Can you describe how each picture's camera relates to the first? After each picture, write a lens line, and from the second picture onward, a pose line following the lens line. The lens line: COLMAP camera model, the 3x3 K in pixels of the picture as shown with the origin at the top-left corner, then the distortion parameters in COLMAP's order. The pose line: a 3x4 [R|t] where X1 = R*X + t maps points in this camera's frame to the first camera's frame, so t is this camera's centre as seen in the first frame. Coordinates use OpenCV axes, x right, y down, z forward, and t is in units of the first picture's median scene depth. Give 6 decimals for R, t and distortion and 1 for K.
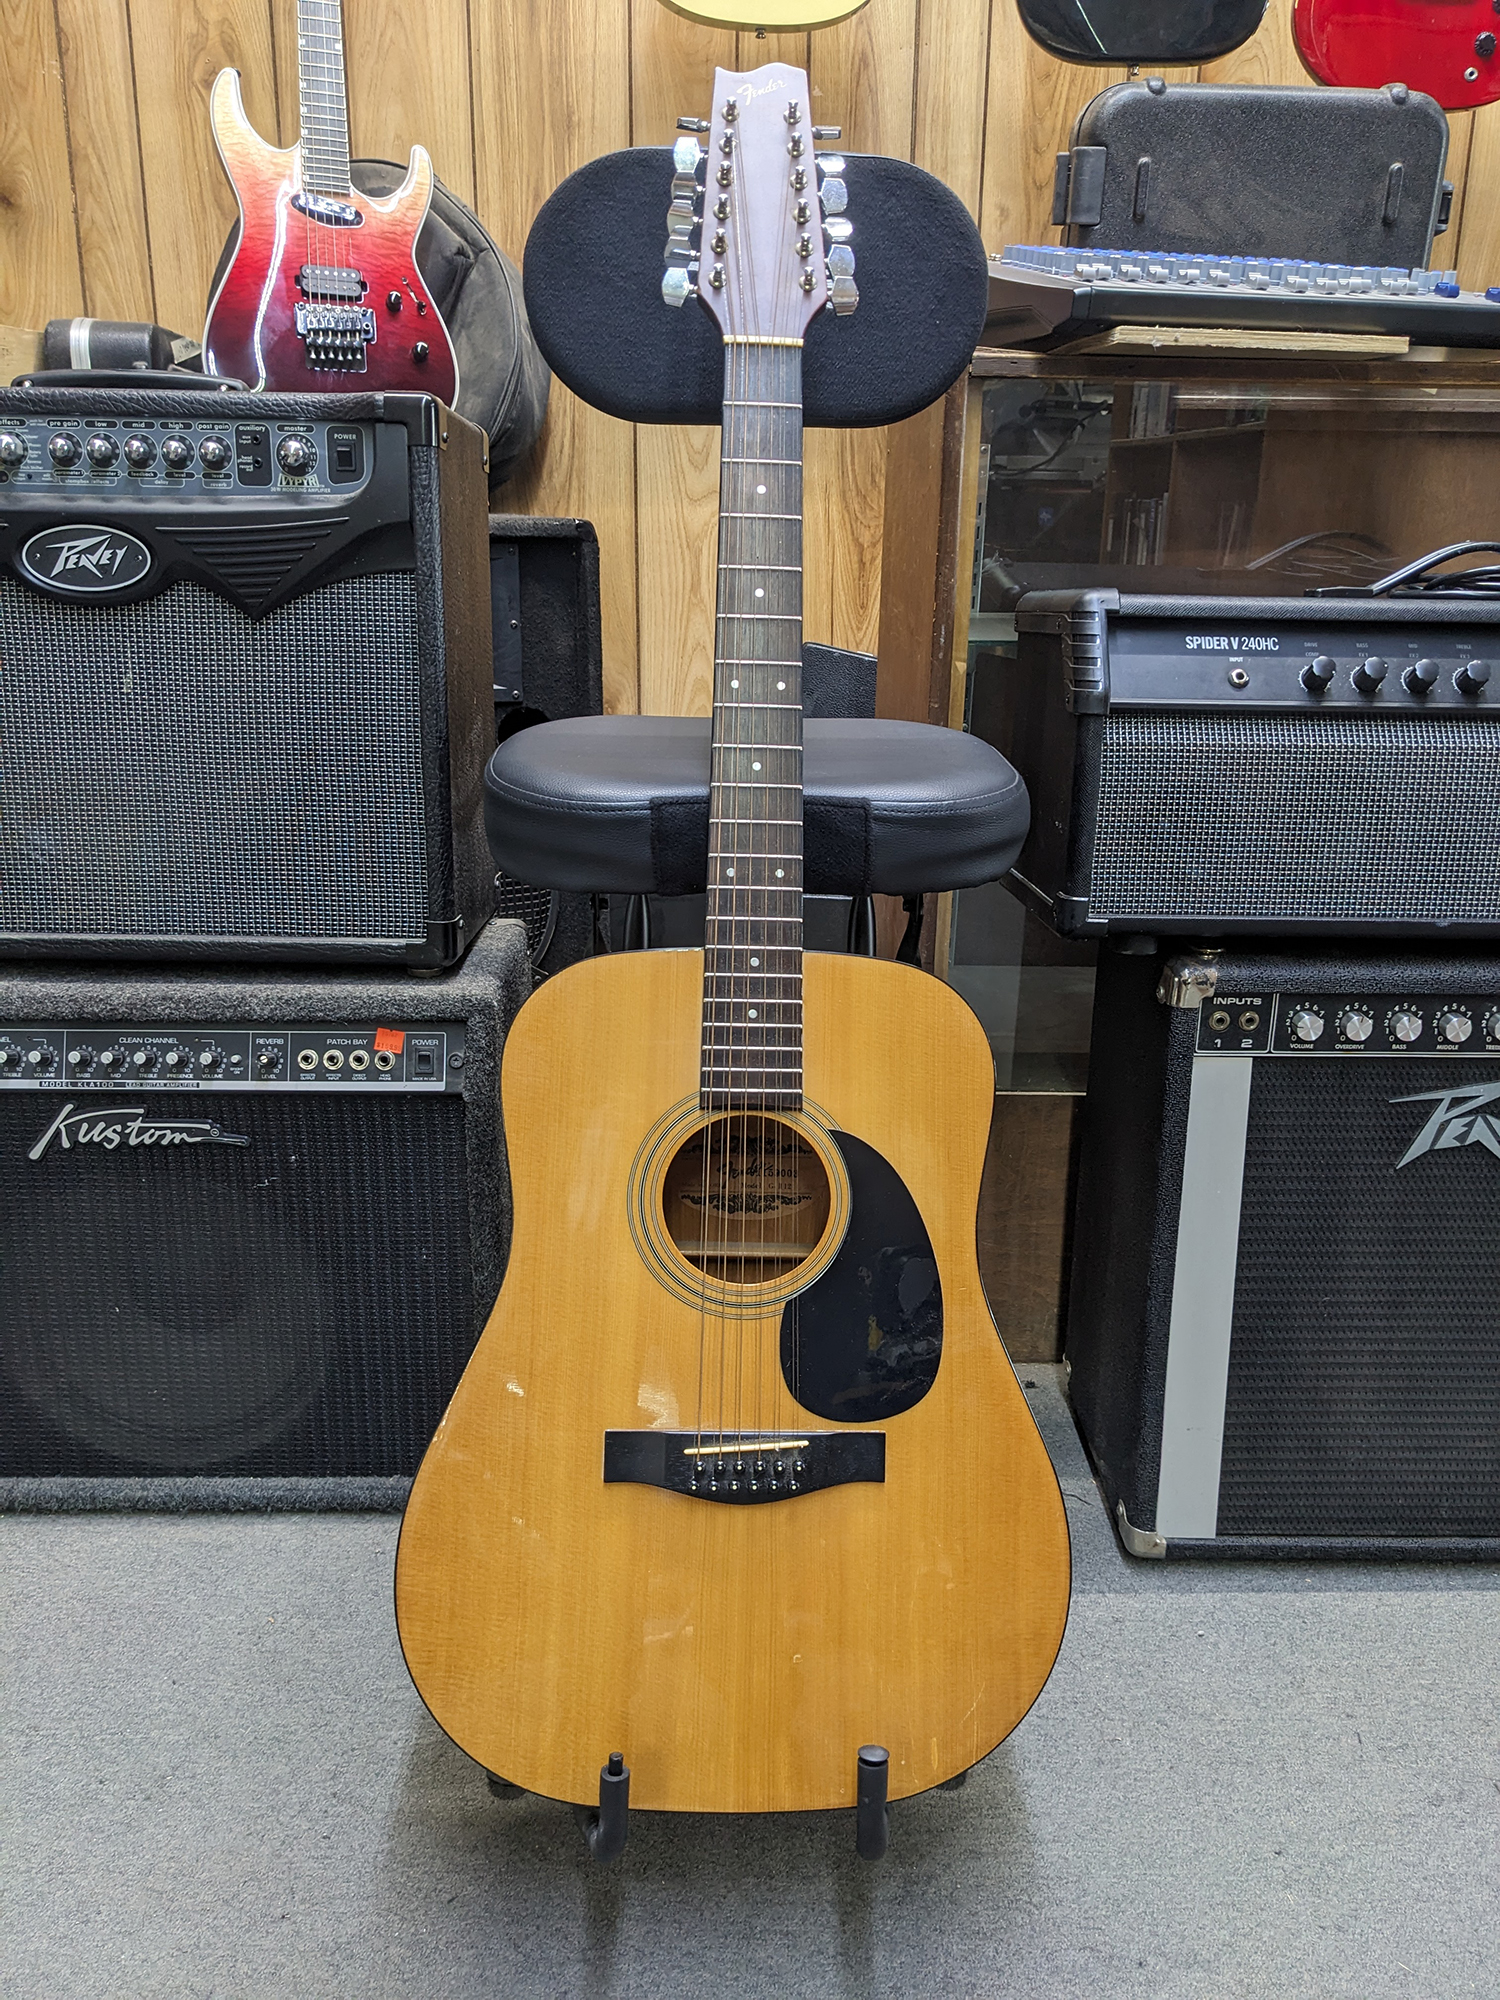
lens RADIAL K [[1560.3, 0, 772.0], [0, 1560.3, 997.1], [0, 0, 1]] dist [0.038689, -0.075028]
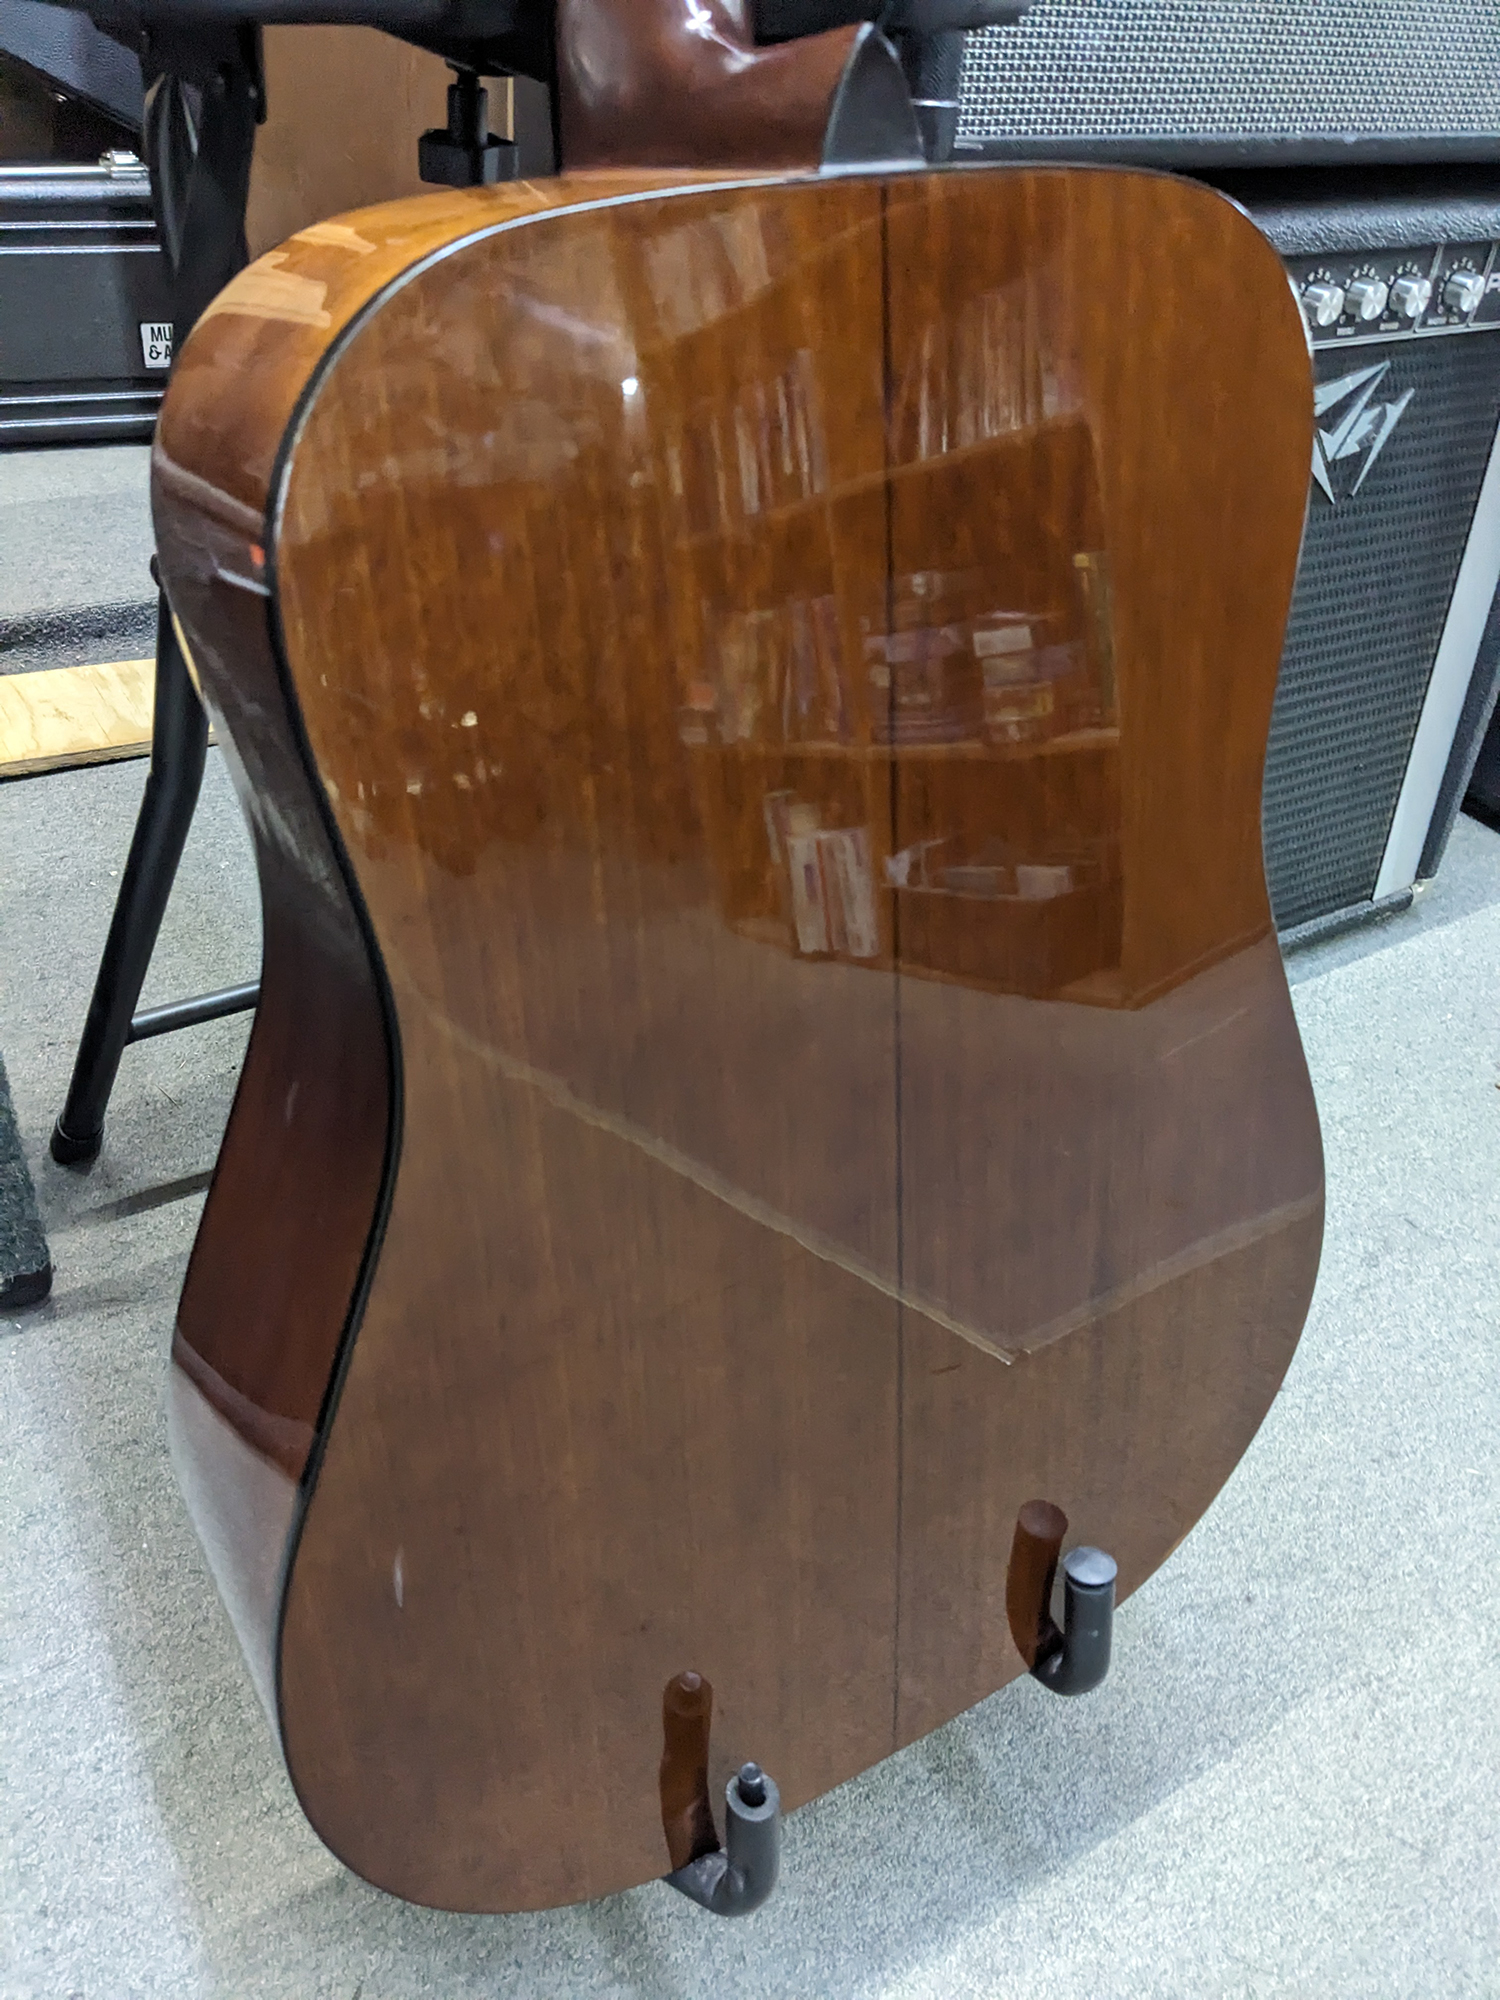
lens RADIAL K [[1560.3, 0, 687.6], [0, 1560.3, 964.6], [0, 0, 1]] dist [0.038689, -0.075028]
pose [[0.866886, -0.256539, 0.427429, -0.217752], [0.101338, 0.930205, 0.352773, 0.018893], [-0.488097, -0.262500, 0.832379, 0.482824]]
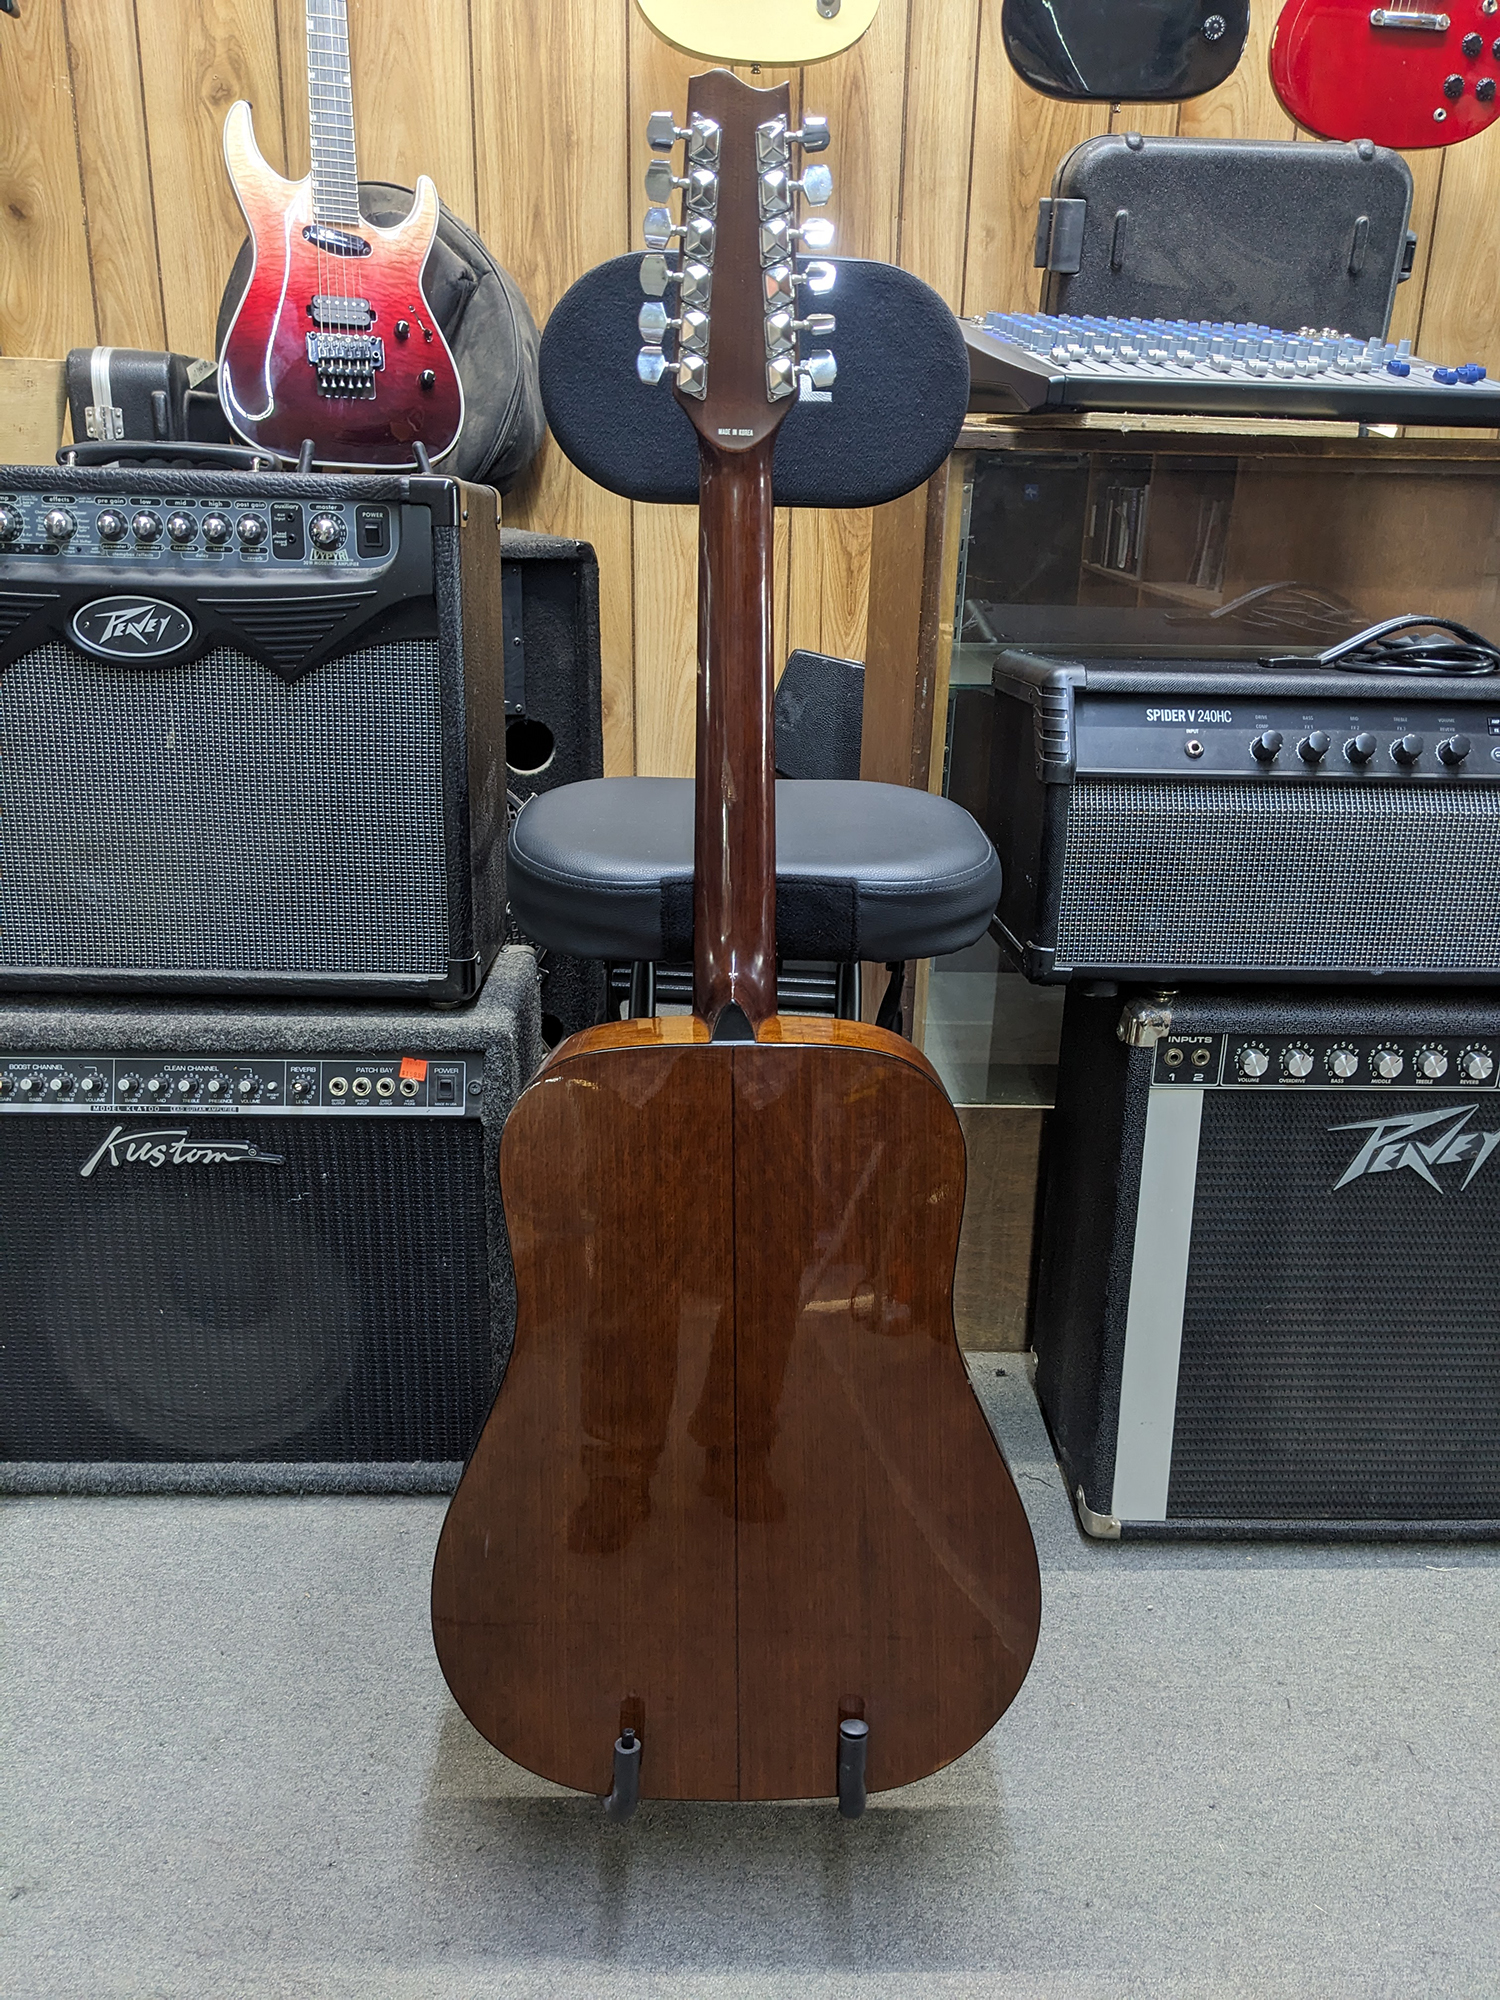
lens RADIAL K [[1560.3, 0, 772.5], [0, 1560.3, 993.9], [0, 0, 1]] dist [0.038689, -0.075028]
pose [[0.999931, 0.004726, 0.010754, -0.007548], [-0.005098, 0.999379, 0.034875, -0.069316], [-0.010583, -0.034927, 0.999334, -0.094820]]
